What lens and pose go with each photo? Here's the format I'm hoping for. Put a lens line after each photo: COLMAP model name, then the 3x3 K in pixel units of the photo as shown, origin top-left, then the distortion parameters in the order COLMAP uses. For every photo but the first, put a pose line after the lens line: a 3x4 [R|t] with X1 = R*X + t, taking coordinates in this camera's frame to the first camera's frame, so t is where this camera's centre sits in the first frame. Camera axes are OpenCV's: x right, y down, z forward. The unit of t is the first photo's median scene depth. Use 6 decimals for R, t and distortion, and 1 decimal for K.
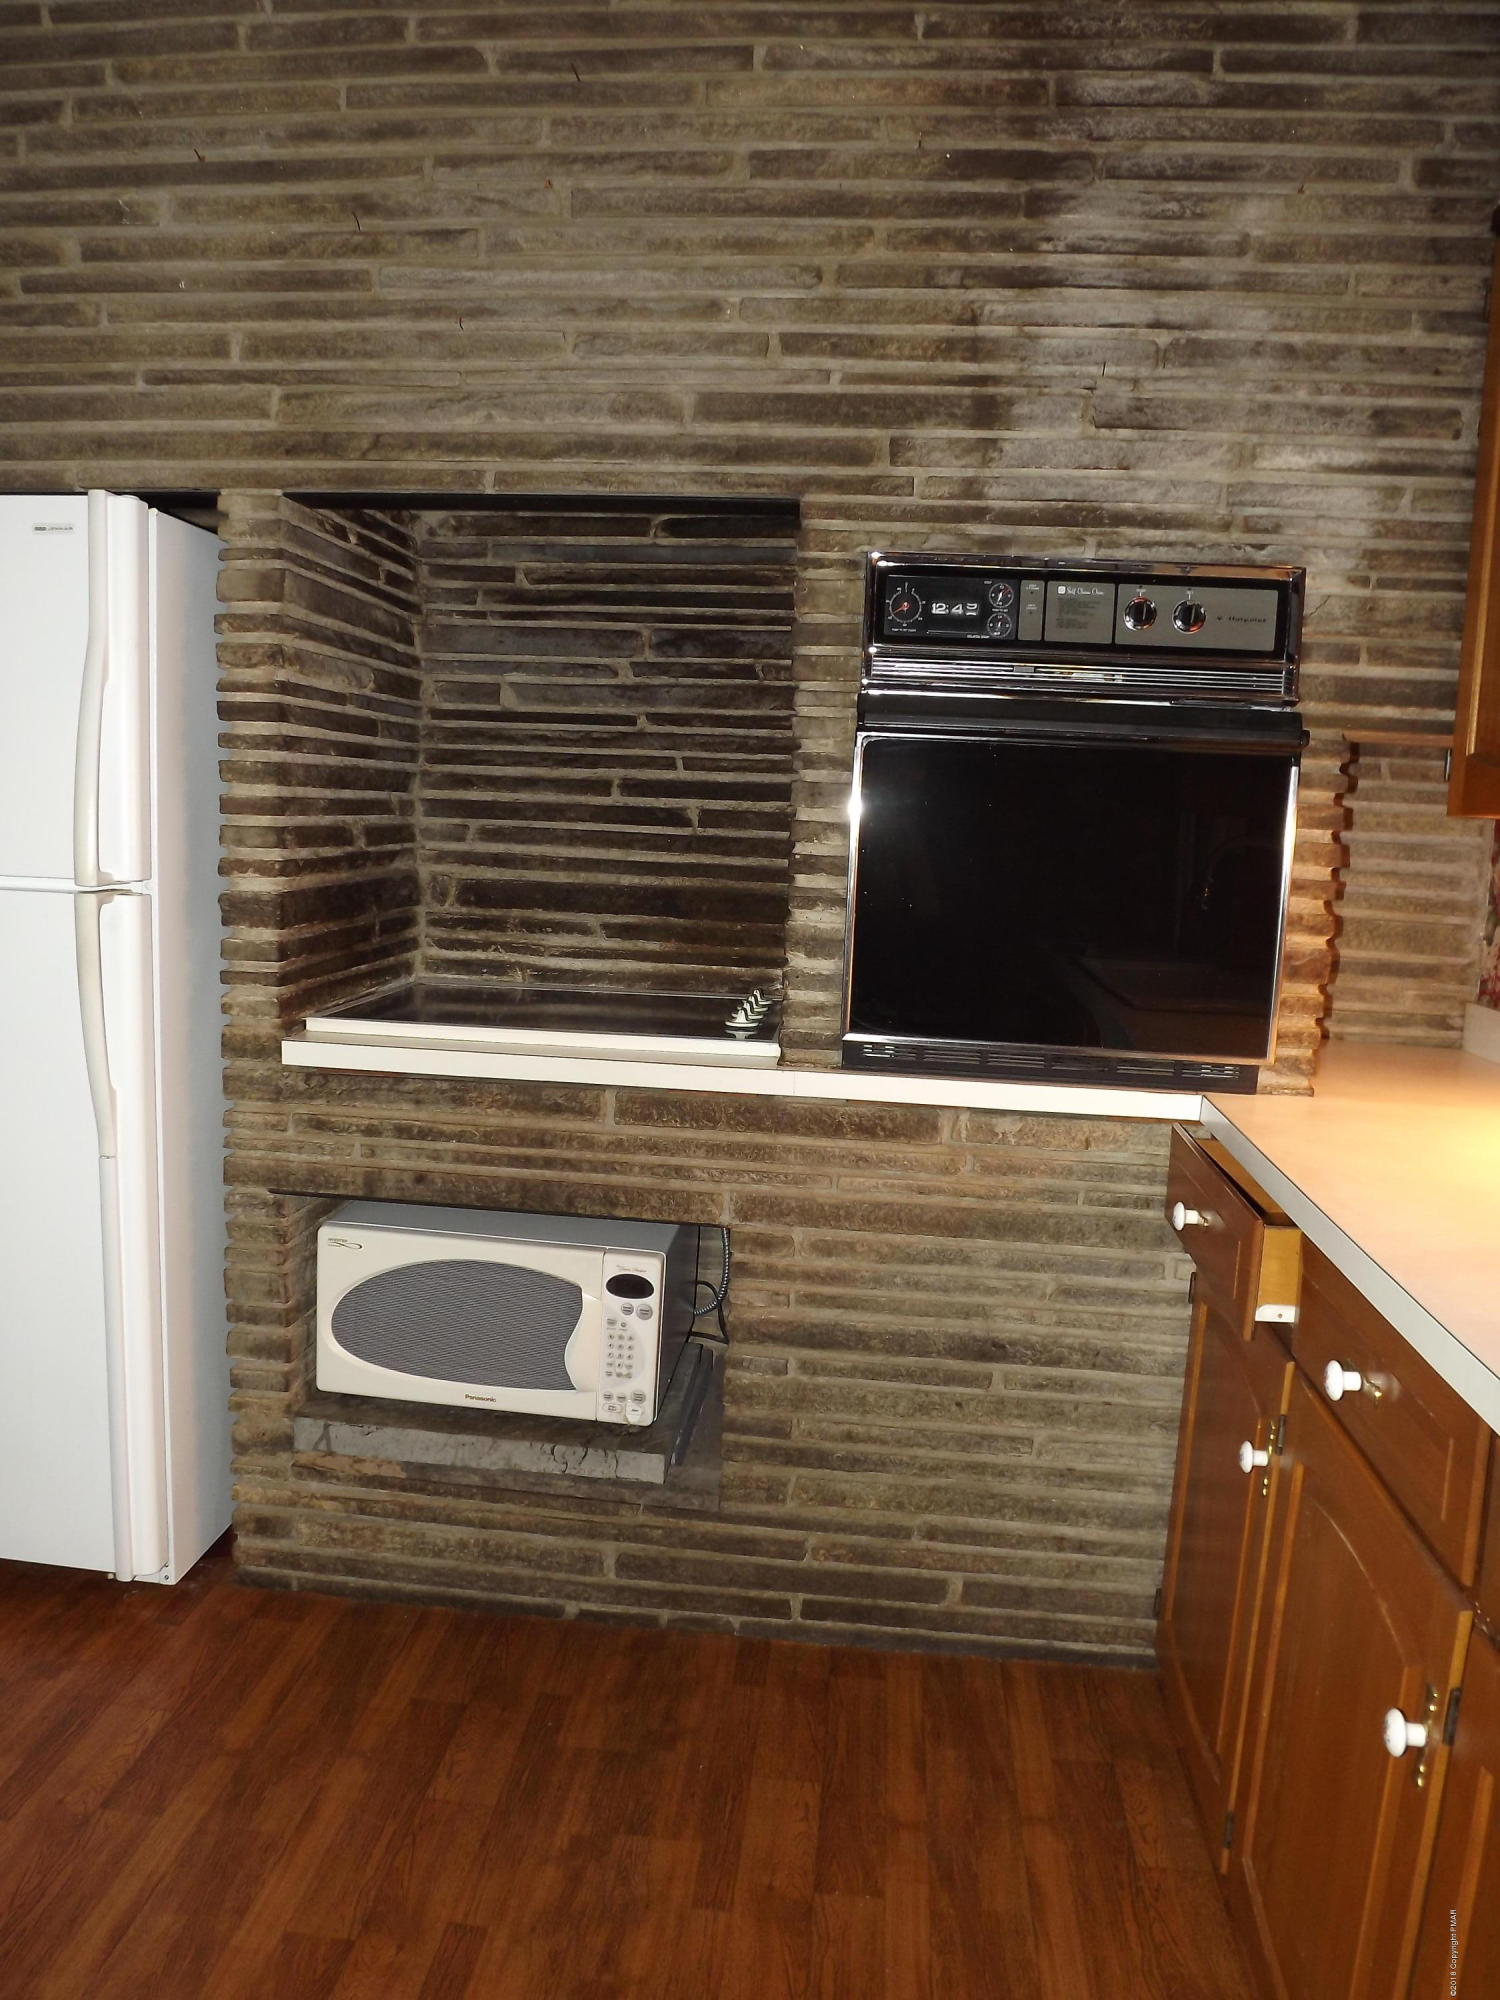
lens RADIAL K [[1450.0, 0, 745.0], [0, 1450.0, 1019.4], [0, 0, 1]] dist [-0.082163, 0.038807]
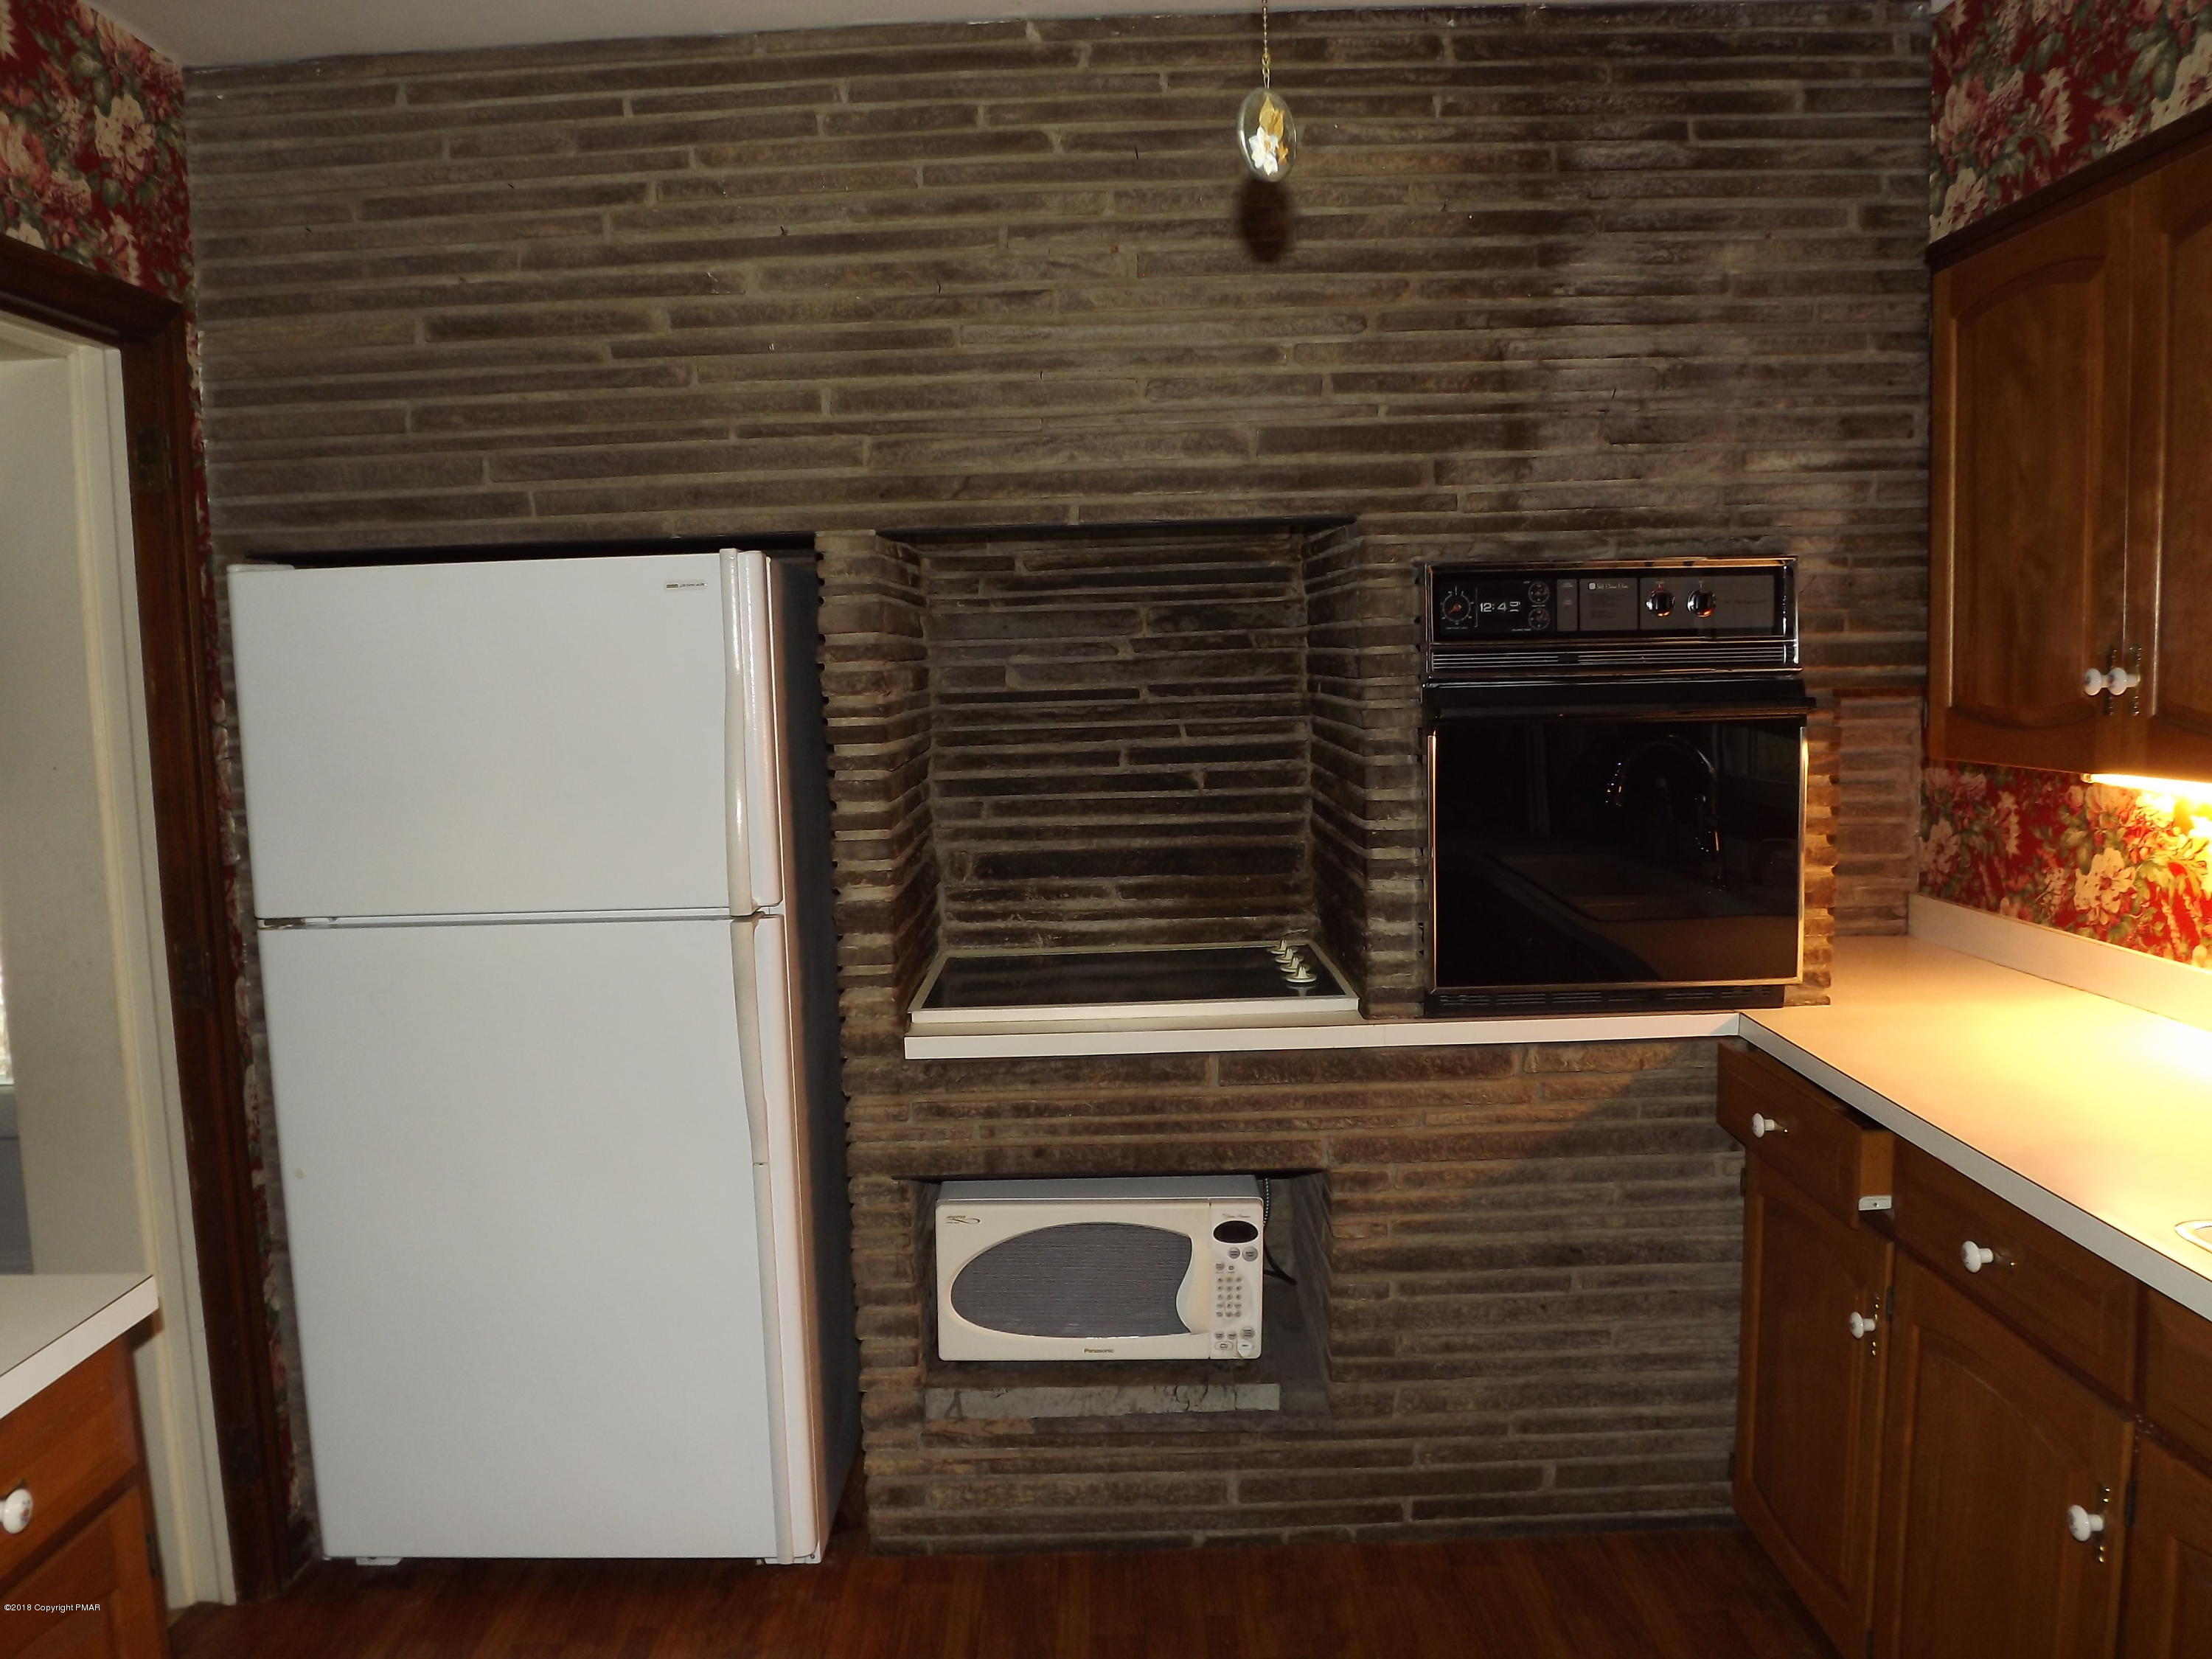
lens RADIAL K [[1603.7, 0, 1084.6], [0, 1603.7, 836.4], [0, 0, 1]] dist [-0.082163, 0.038807]
pose [[0.993042, -0.080028, 0.086391, -0.289678], [0.083002, 0.996055, -0.031395, -0.088654], [-0.083538, 0.038347, 0.995766, -0.208717]]
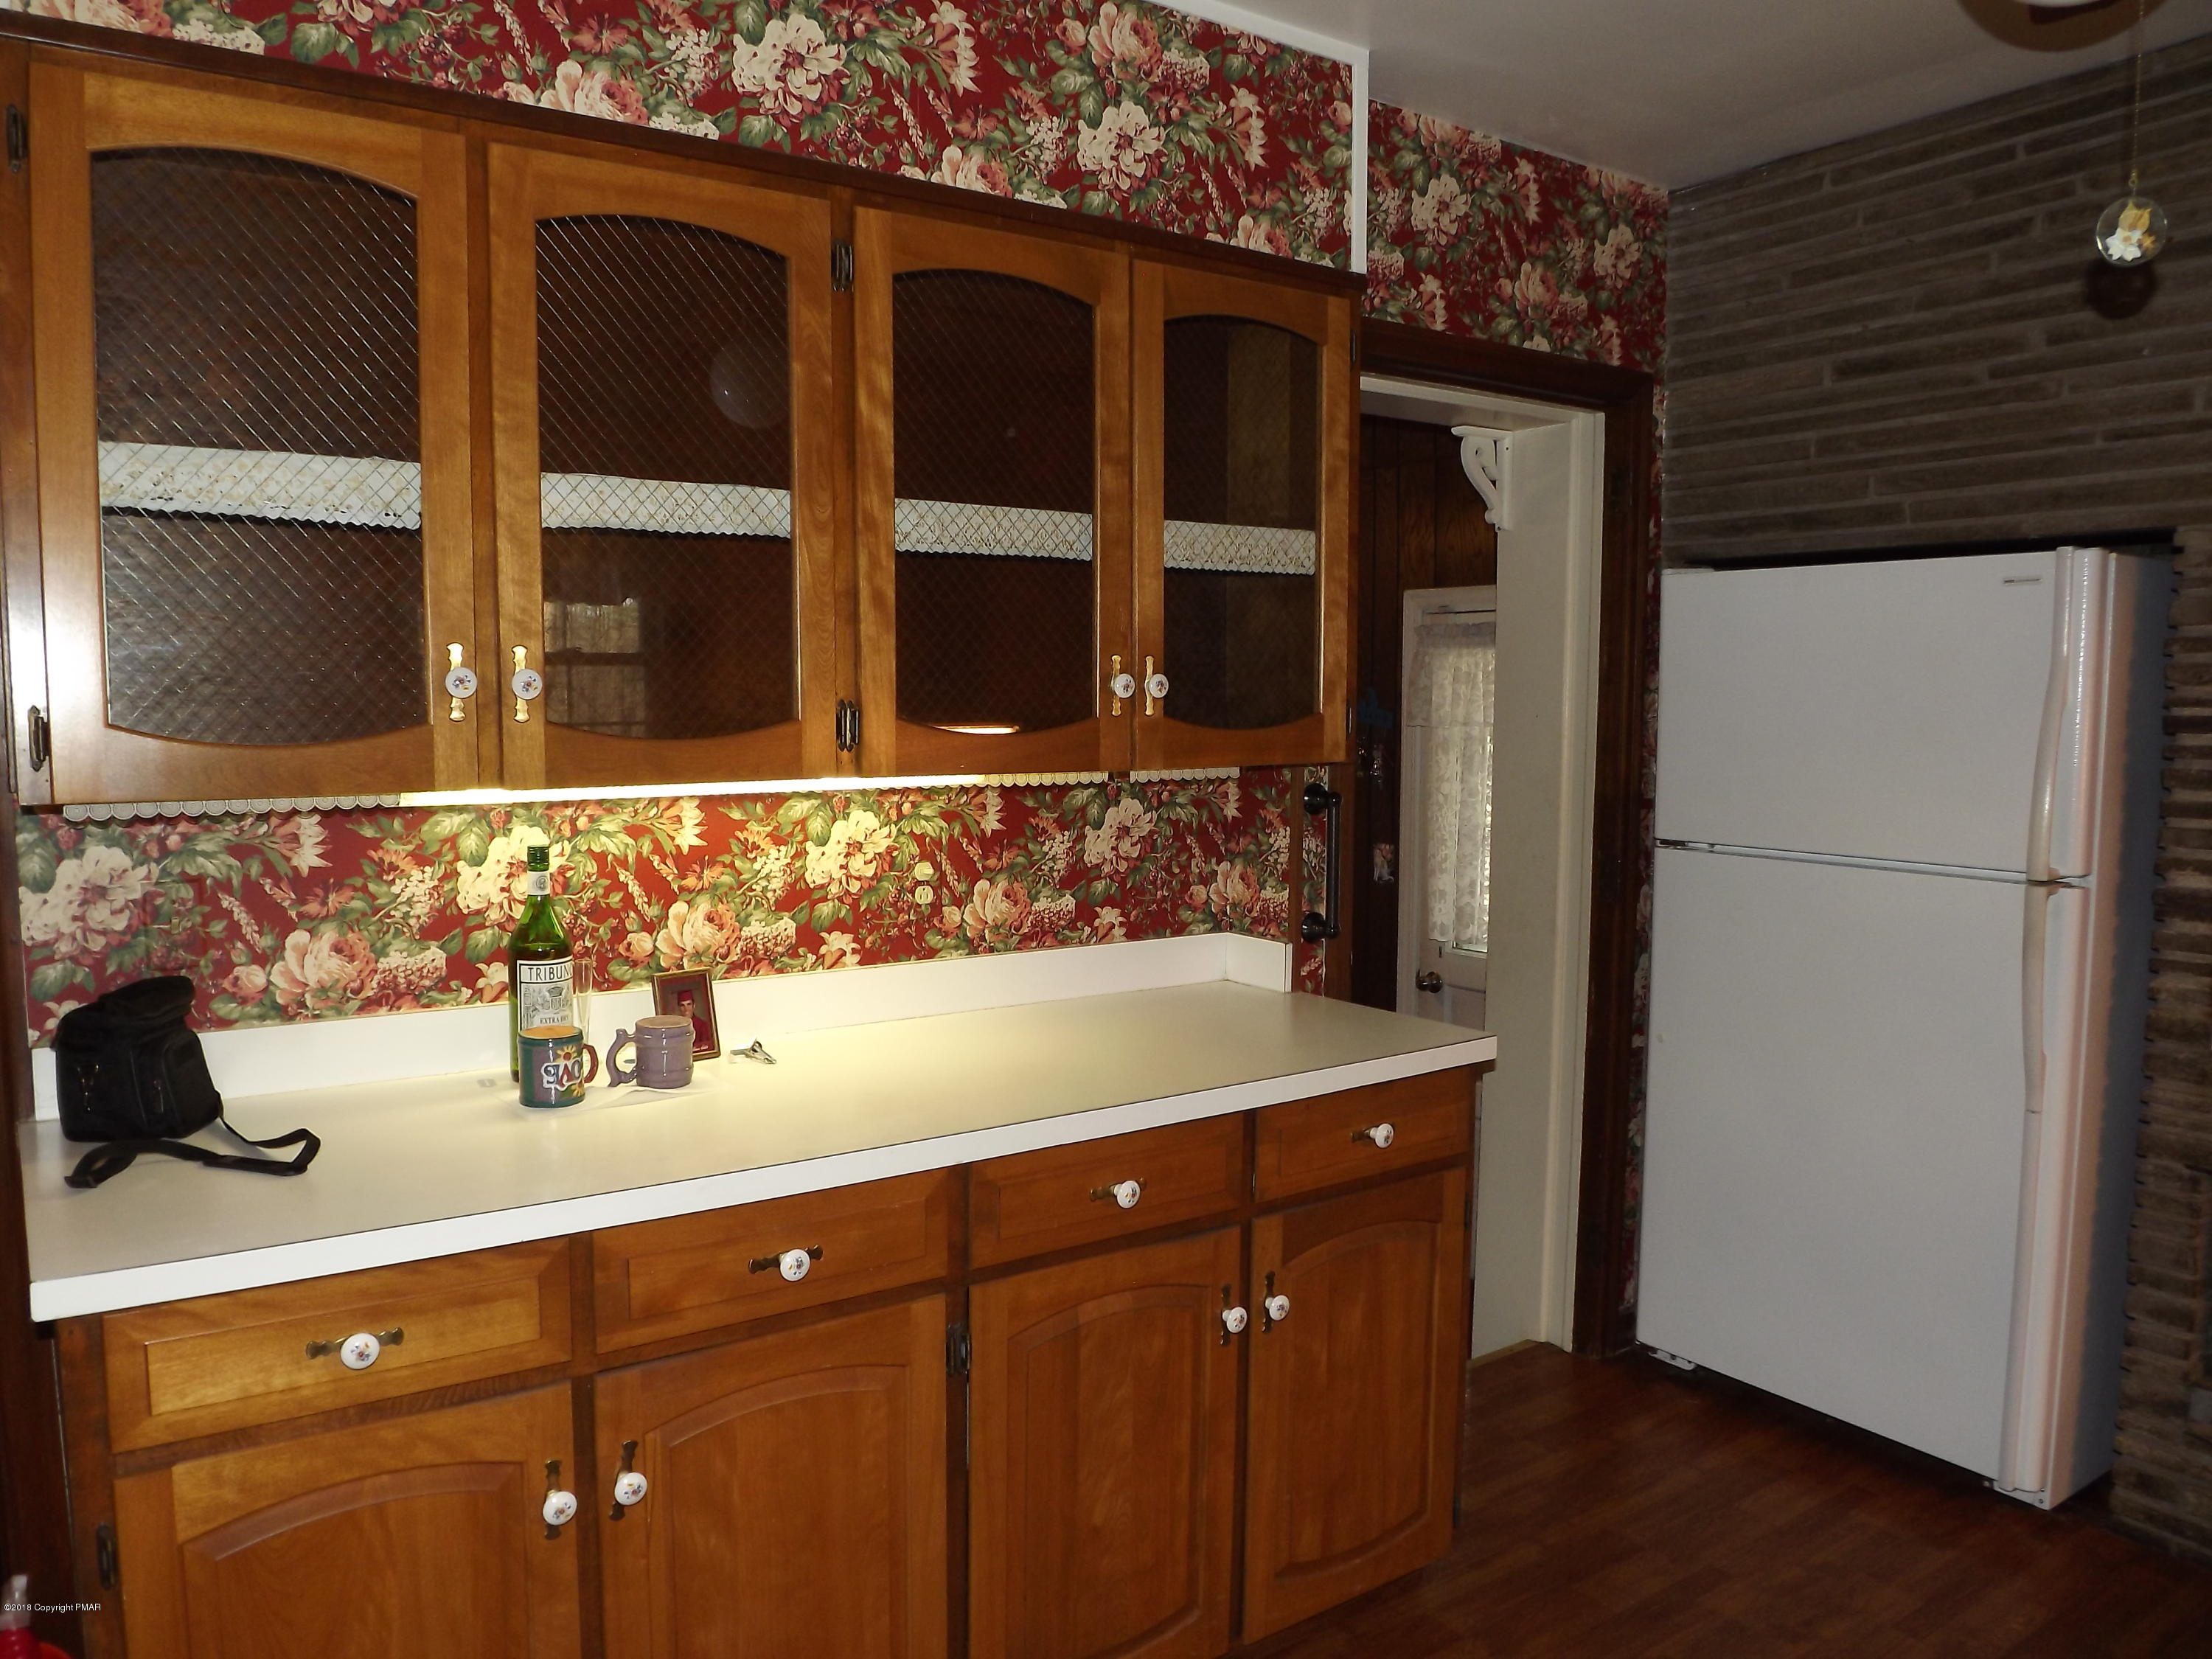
lens RADIAL K [[1603.7, 0, 1041.7], [0, 1603.7, 849.0], [0, 0, 1]] dist [-0.082163, 0.038807]
pose [[0.636778, 0.033644, -0.770313, 0.006677], [-0.081044, 0.996434, -0.023475, -0.021378], [0.766776, 0.077378, 0.637234, -0.432347]]
